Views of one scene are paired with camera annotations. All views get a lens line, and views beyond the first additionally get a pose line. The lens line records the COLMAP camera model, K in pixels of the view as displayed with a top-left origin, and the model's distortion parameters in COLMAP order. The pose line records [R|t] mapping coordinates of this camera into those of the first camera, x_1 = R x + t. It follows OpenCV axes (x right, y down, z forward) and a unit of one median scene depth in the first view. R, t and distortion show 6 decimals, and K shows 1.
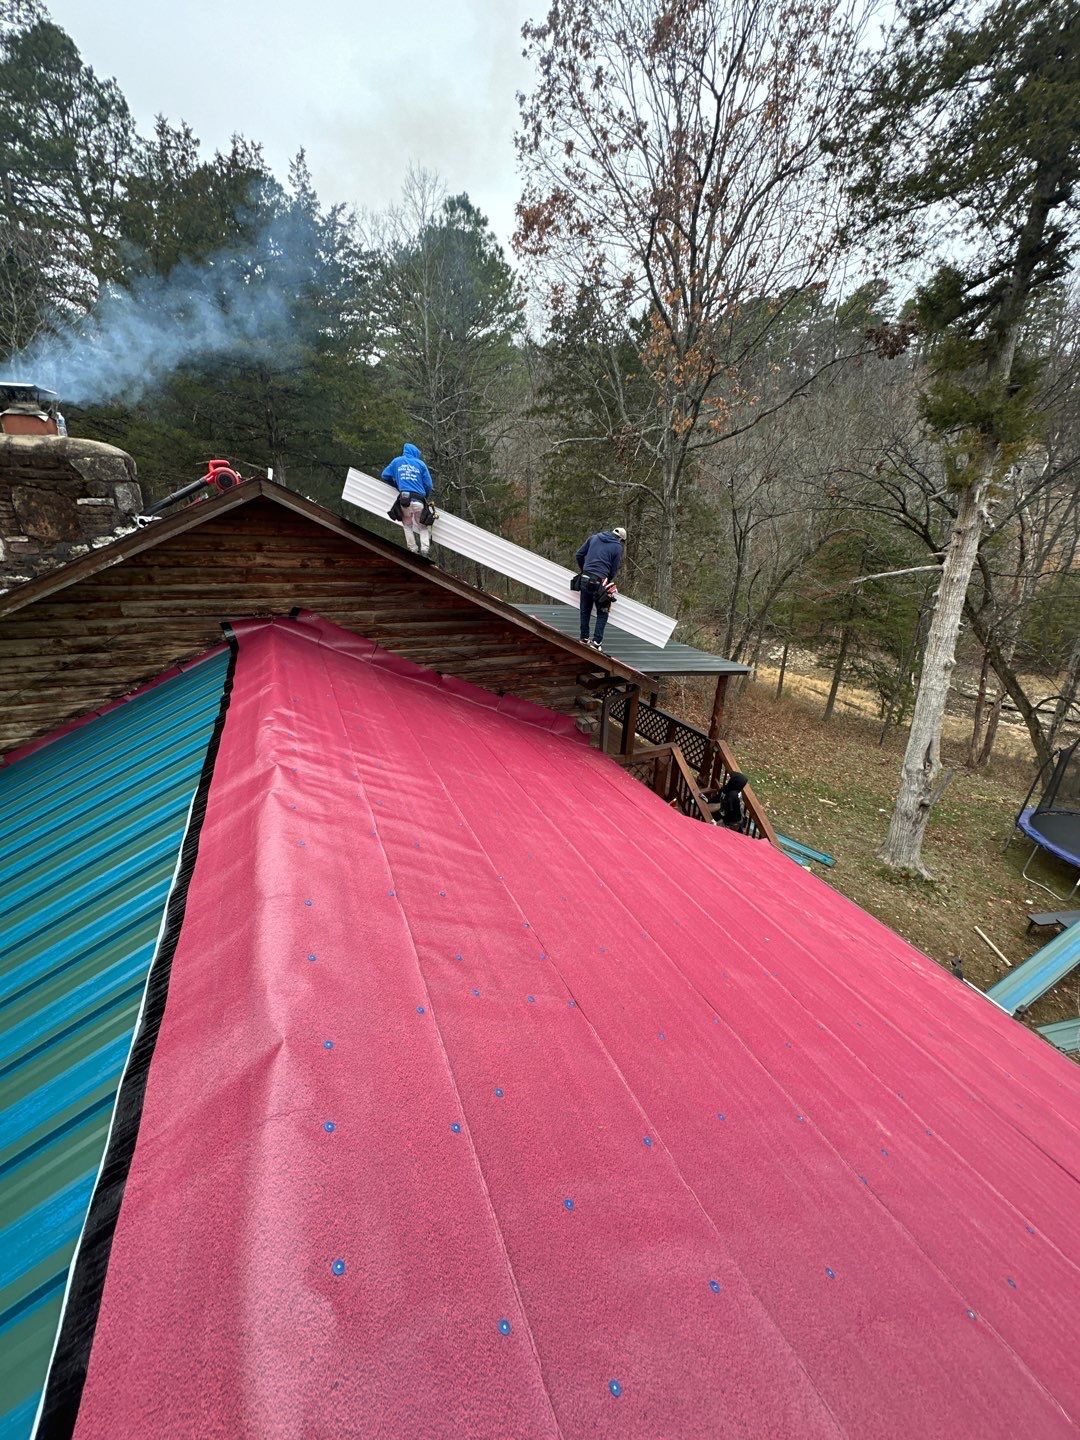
lens RADIAL K [[573.1, 0, 540.0], [0, 573.1, 720.0], [0, 0, 1]] dist [-0.002585, -0.000048]
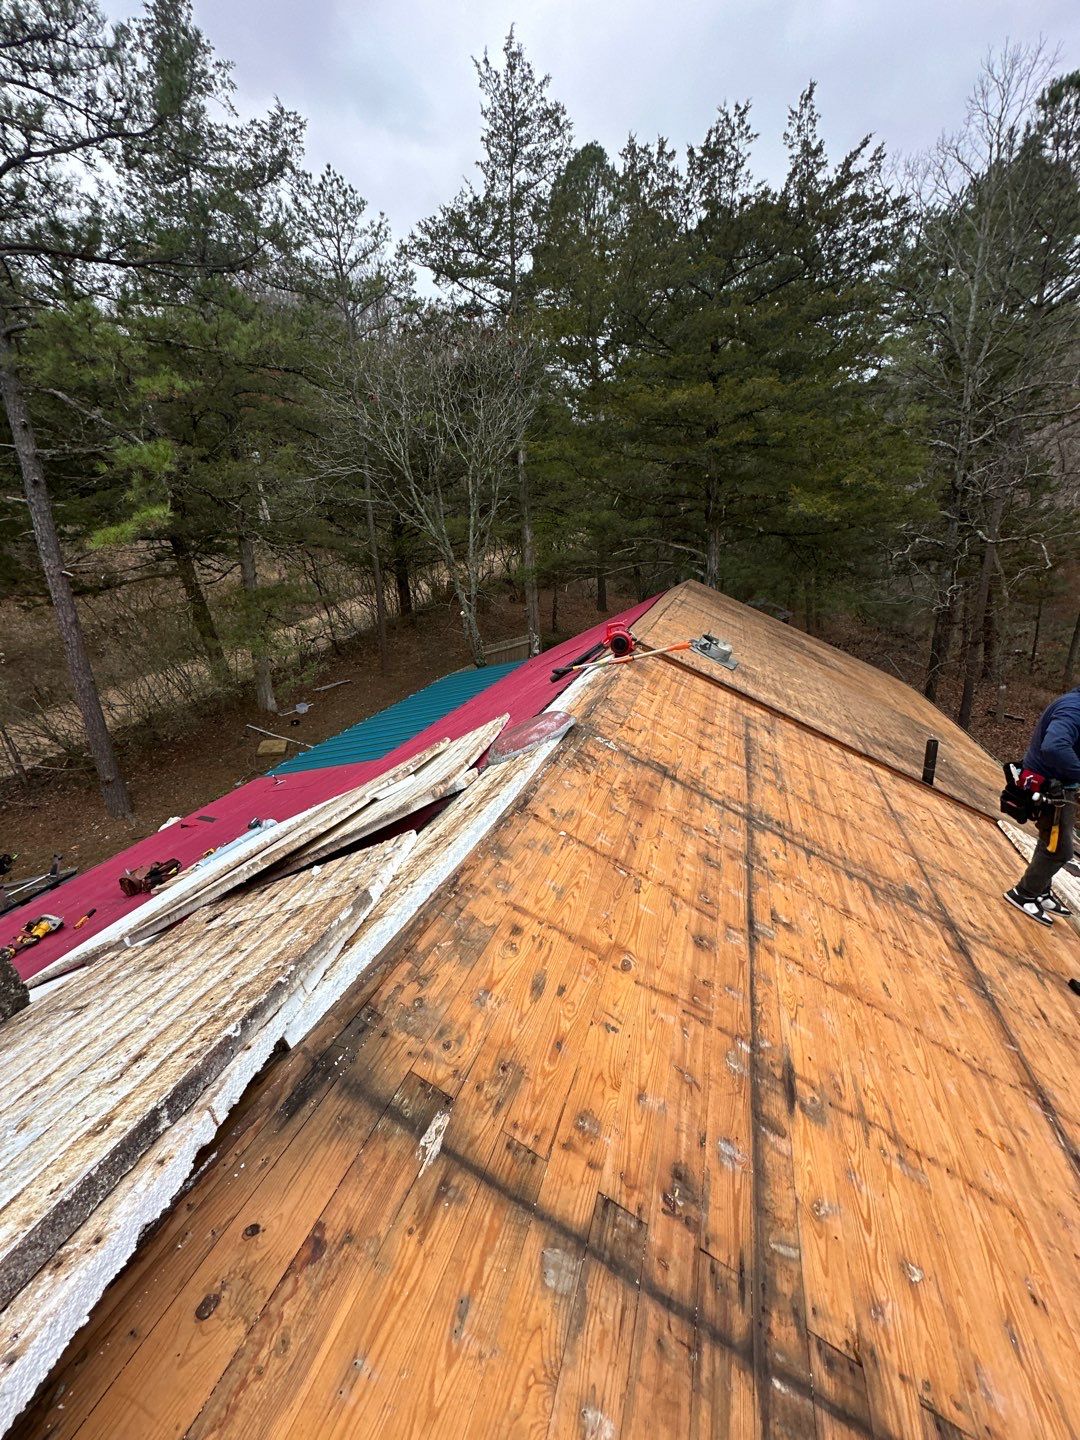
lens RADIAL K [[573.1, 0, 540.0], [0, 573.1, 720.0], [0, 0, 1]] dist [-0.002585, -0.000048]
pose [[0.745052, 0.130428, -0.654130, -0.083987], [-0.160870, 0.986883, 0.013545, -0.157813], [0.647316, 0.095138, 0.756261, 0.252861]]
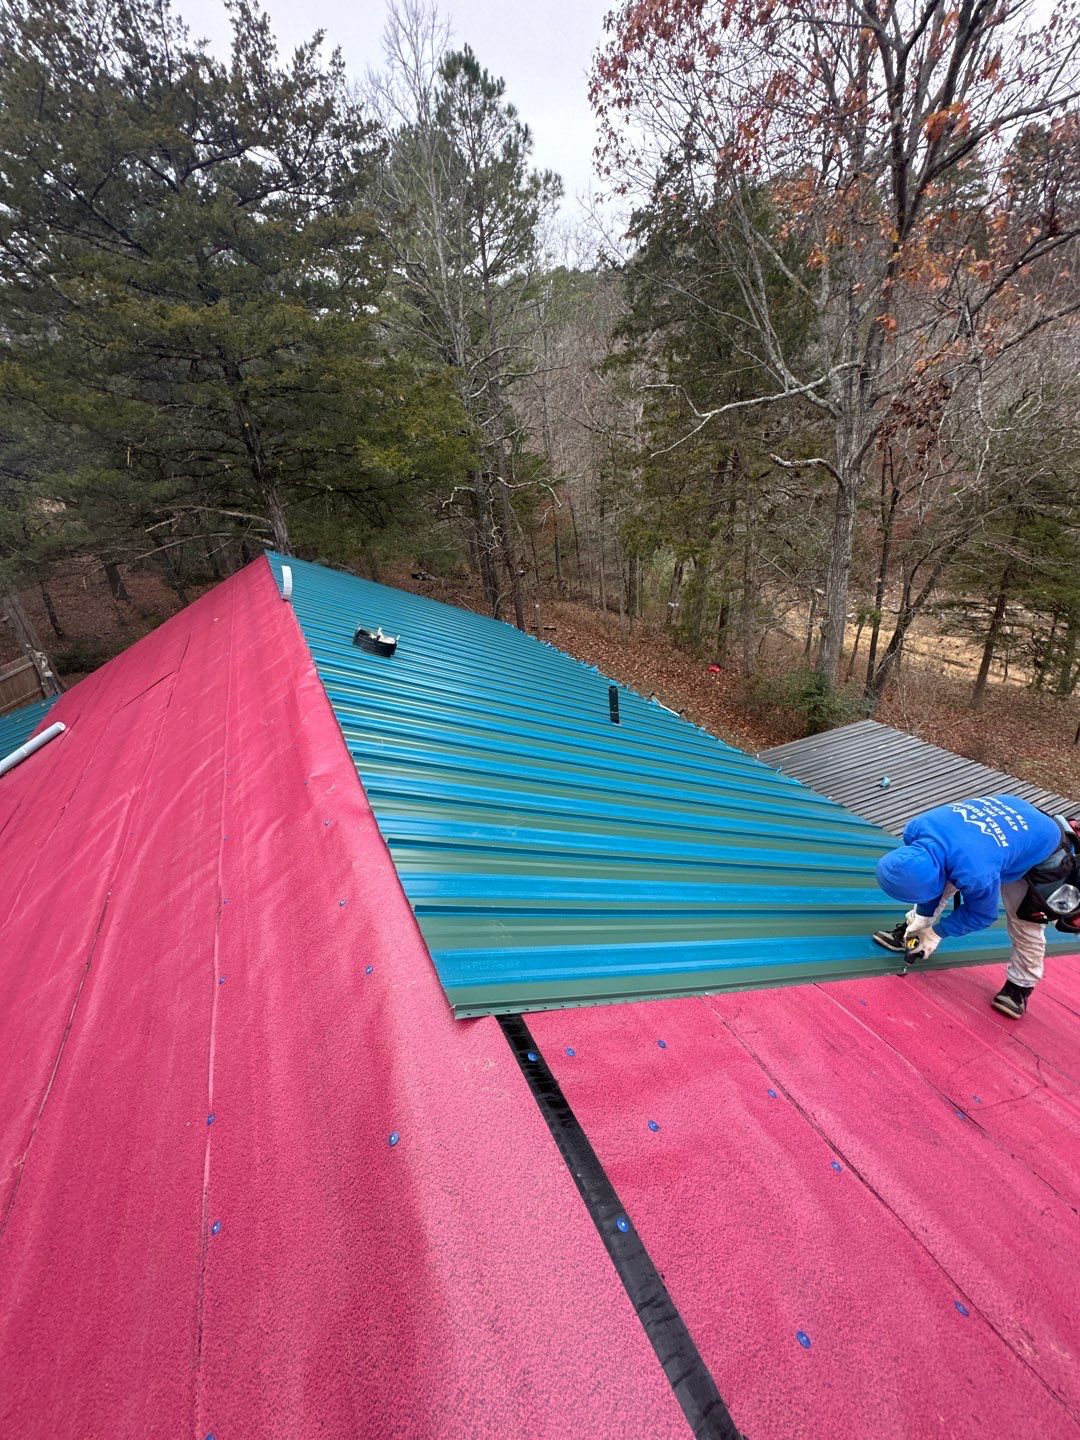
lens RADIAL K [[573.1, 0, 540.0], [0, 573.1, 720.0], [0, 0, 1]] dist [-0.002585, -0.000048]
pose [[0.991744, -0.127240, -0.015948, -0.148712], [0.128088, 0.988875, 0.075623, -0.181442], [0.006148, -0.077042, 0.997009, 0.282676]]
